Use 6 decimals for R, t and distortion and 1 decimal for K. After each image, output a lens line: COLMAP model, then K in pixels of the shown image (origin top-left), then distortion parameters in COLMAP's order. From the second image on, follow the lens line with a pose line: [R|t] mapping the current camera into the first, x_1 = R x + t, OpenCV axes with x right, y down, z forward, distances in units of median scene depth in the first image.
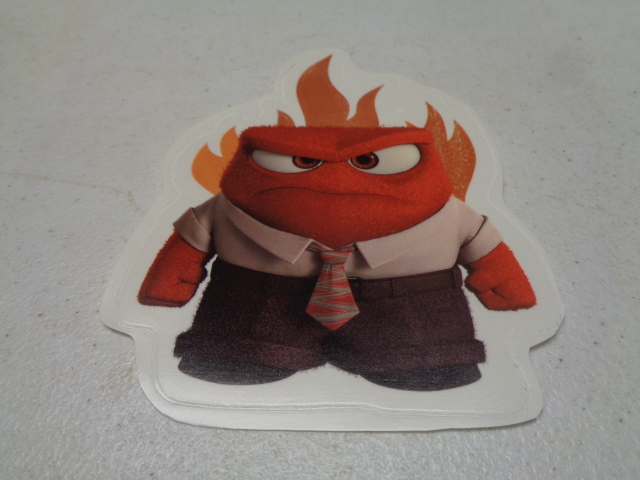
lens RADIAL K [[479.2, 0, 322.9], [0, 479.2, 241.6], [0, 0, 1]] dist [-0.009026, 0.001061]
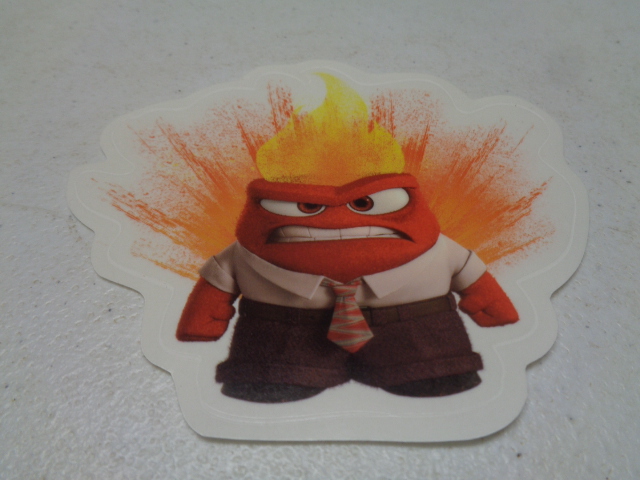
lens RADIAL K [[479.2, 0, 320.1], [0, 479.2, 241.3], [0, 0, 1]] dist [-0.009026, 0.001061]
pose [[0.999726, 0.010447, 0.020954, -0.015880], [-0.009642, 0.999225, -0.038174, -0.029743], [-0.021337, 0.037961, 0.999051, 0.178894]]
